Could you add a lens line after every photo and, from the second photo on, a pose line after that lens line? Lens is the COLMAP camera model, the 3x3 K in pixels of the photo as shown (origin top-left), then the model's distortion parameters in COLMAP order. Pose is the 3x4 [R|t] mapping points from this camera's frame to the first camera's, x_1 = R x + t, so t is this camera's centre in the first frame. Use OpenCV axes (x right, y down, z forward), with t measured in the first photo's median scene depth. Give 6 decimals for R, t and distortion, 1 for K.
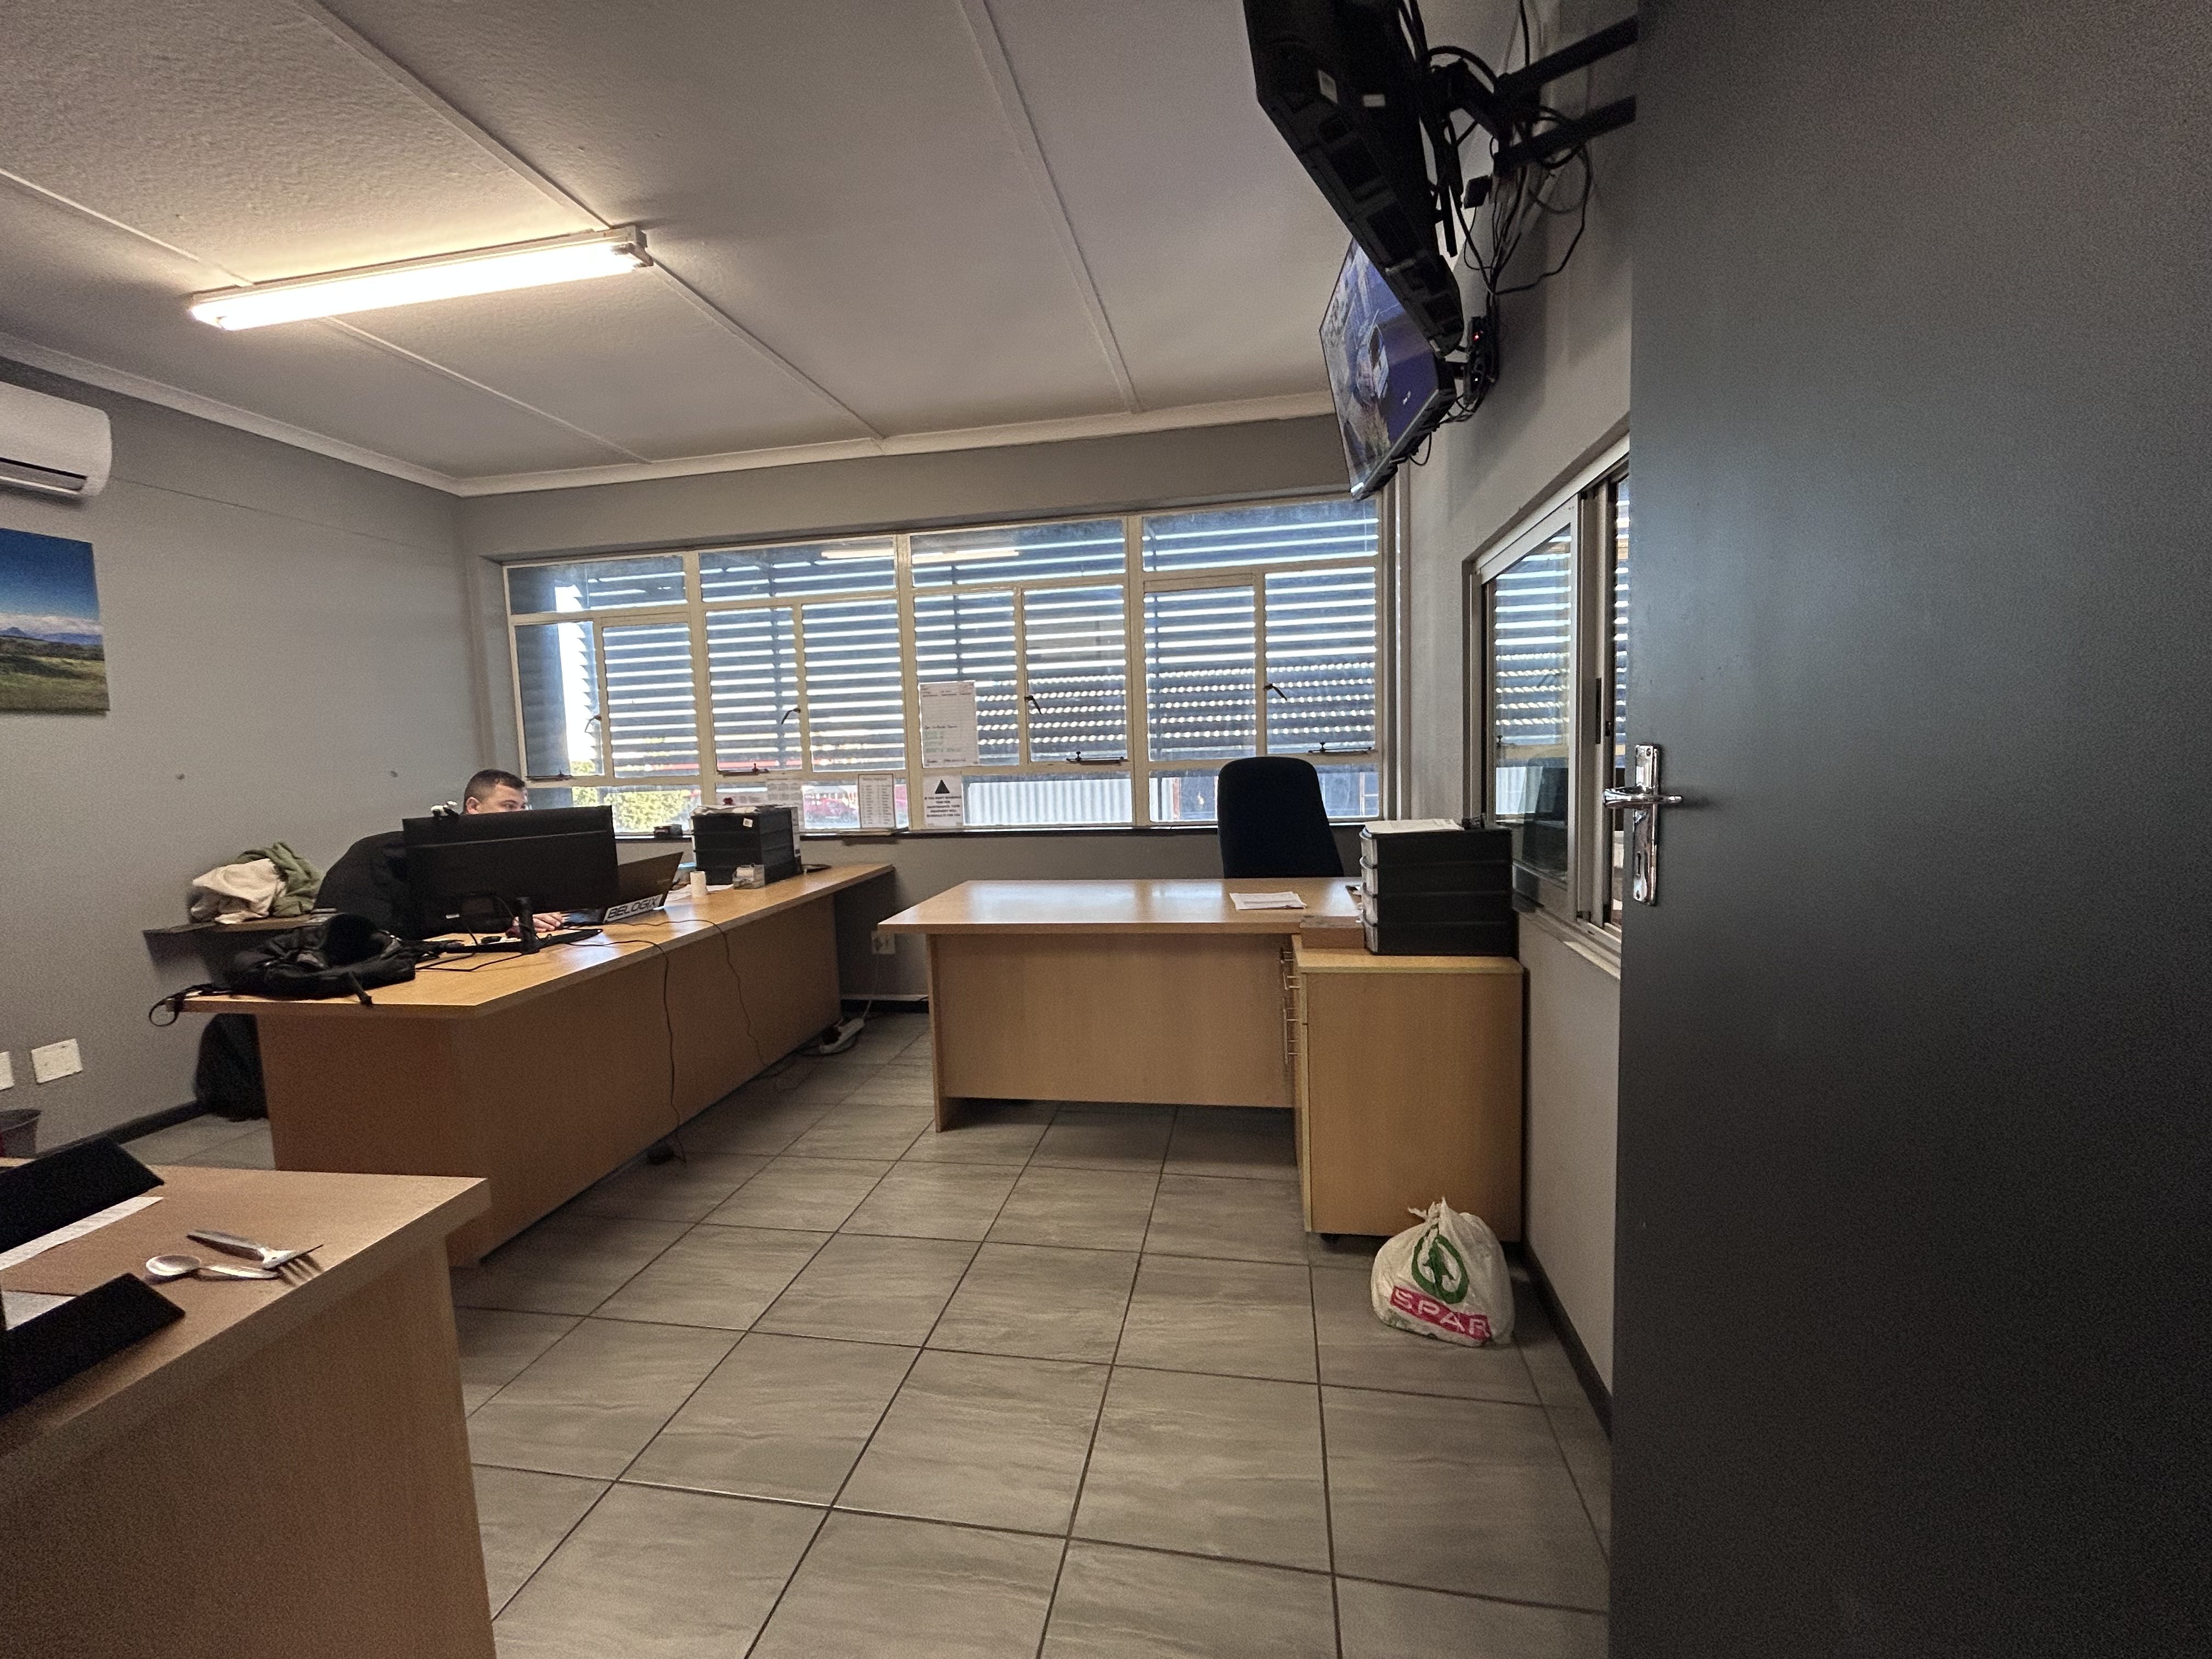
lens RADIAL K [[886.4, 0, 1106.0], [0, 886.4, 829.5], [0, 0, 1]] dist [-0.002475, -0.000203]
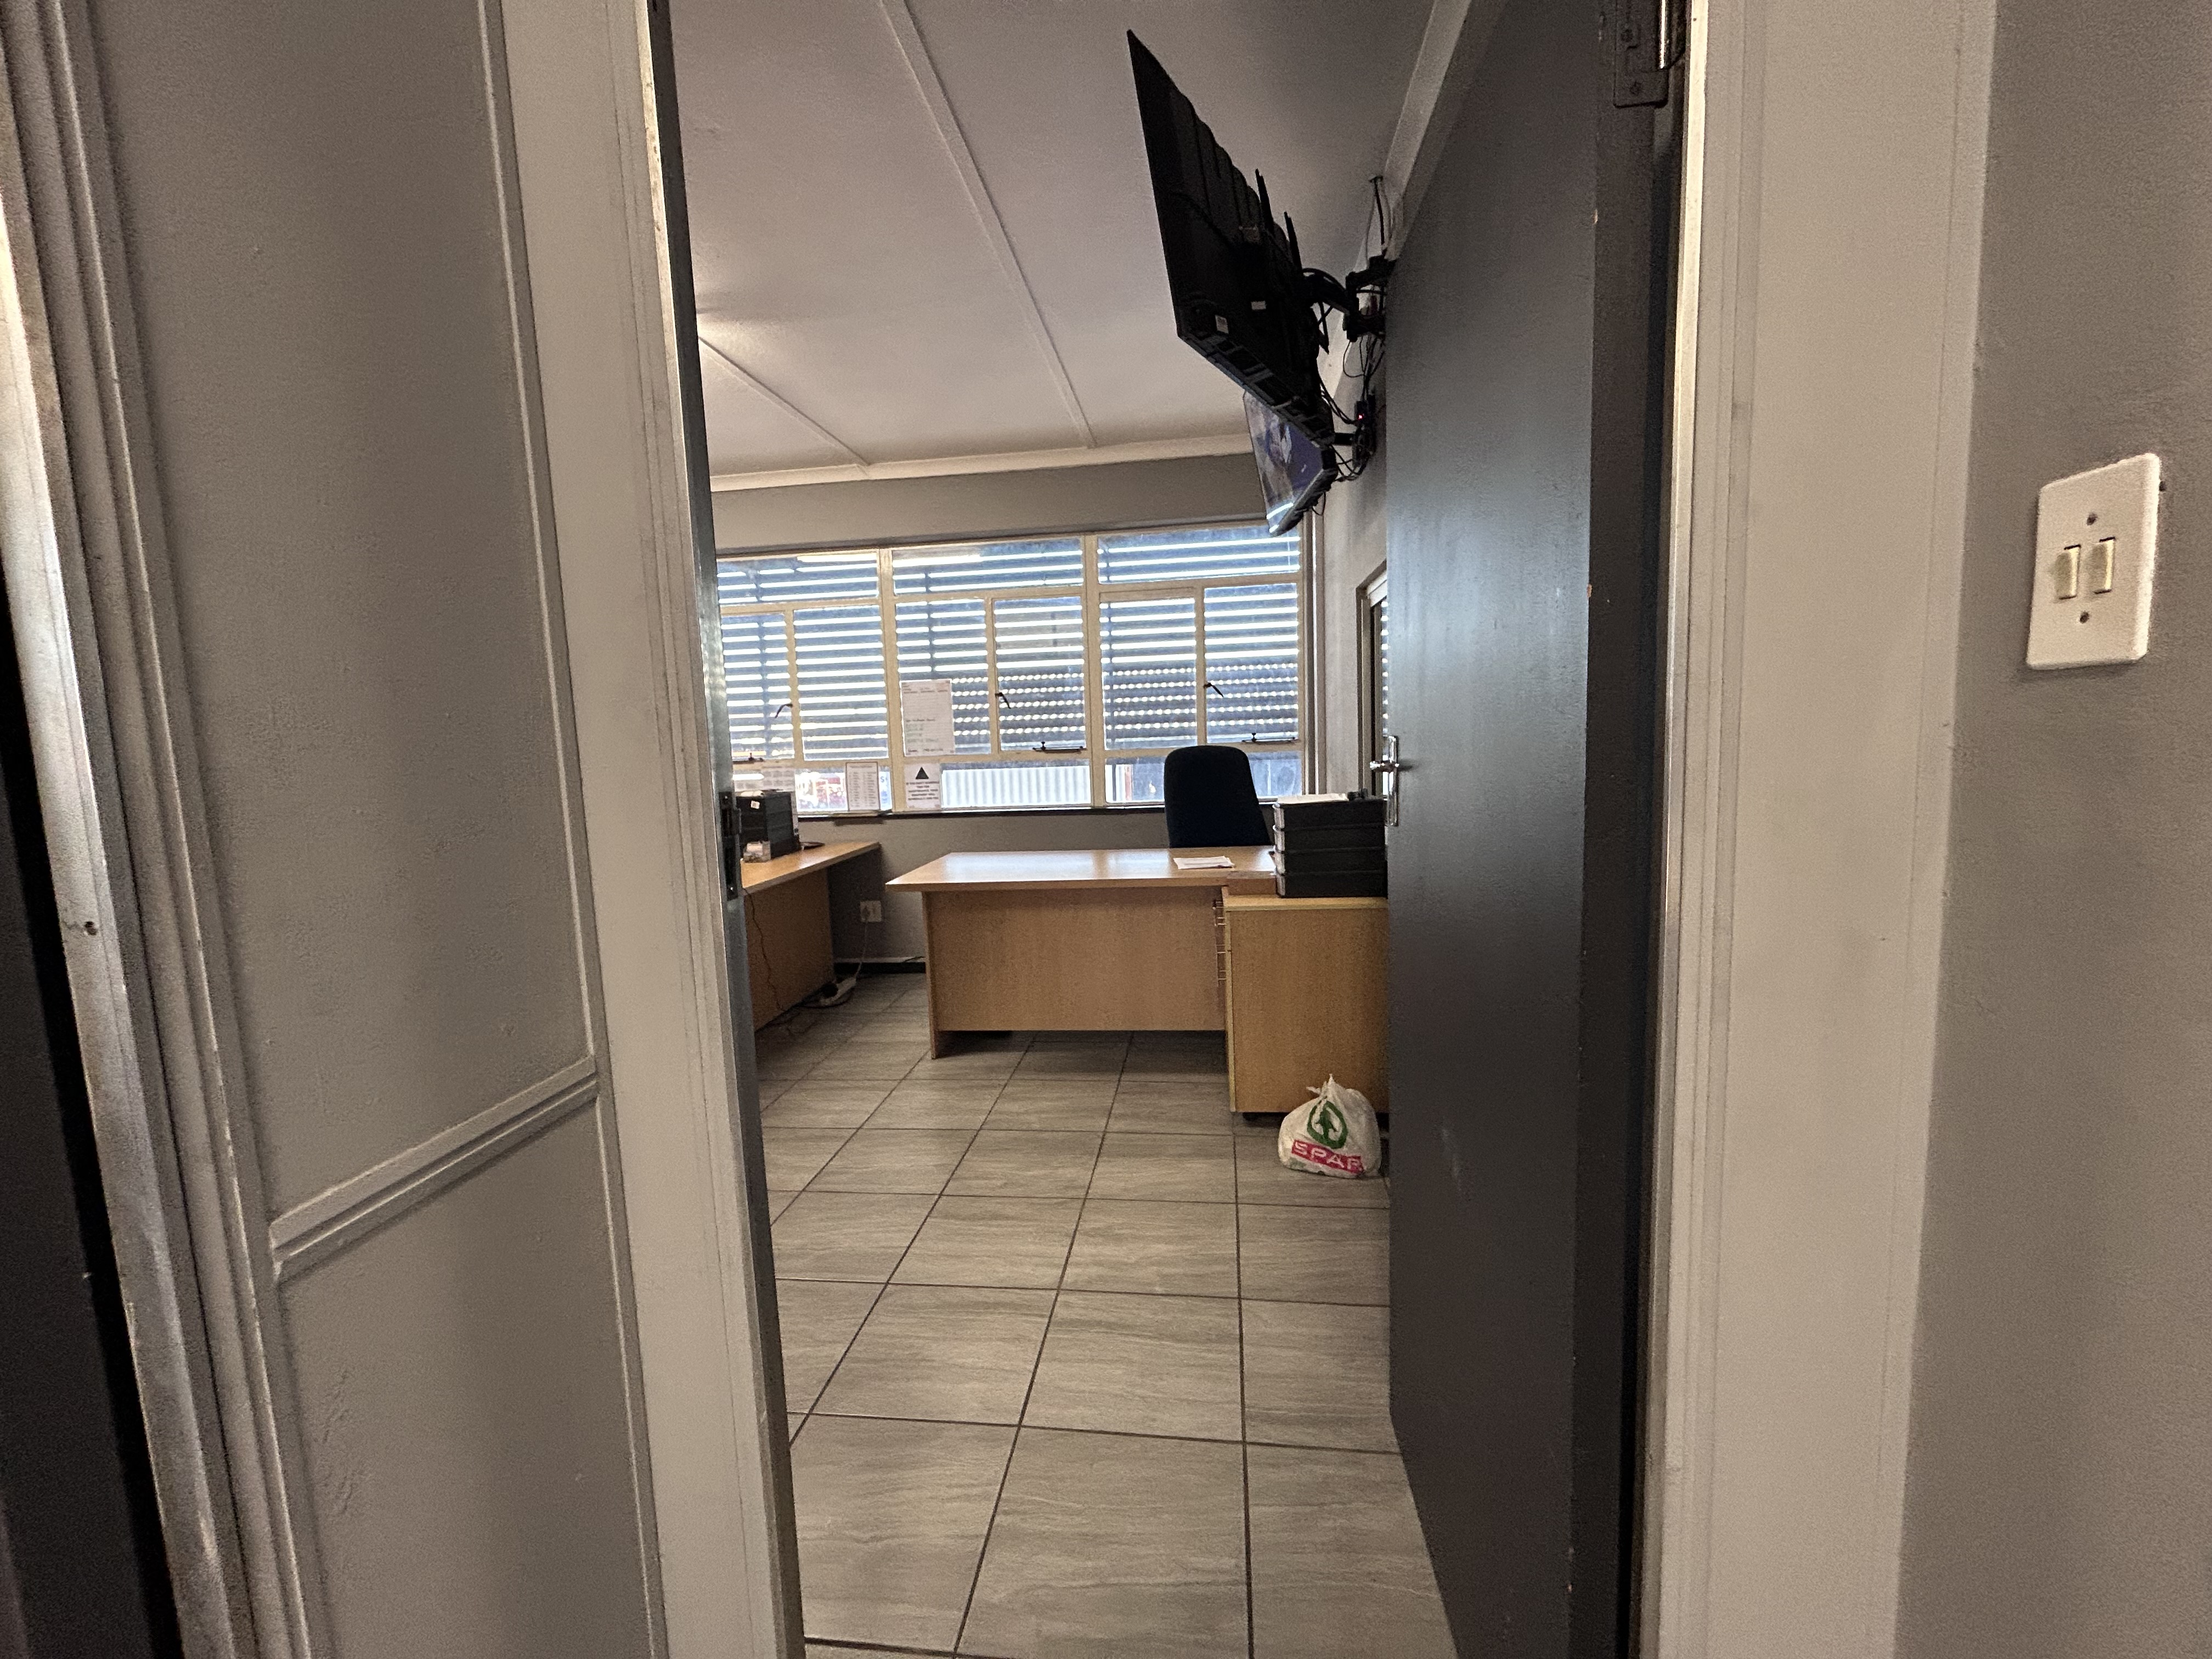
lens RADIAL K [[886.4, 0, 1106.0], [0, 886.4, 829.5], [0, 0, 1]] dist [-0.002475, -0.000203]
pose [[0.998535, -0.008164, 0.053486, -0.014681], [0.007568, 0.999907, 0.011325, 0.015357], [-0.053573, -0.010903, 0.998504, -0.171963]]
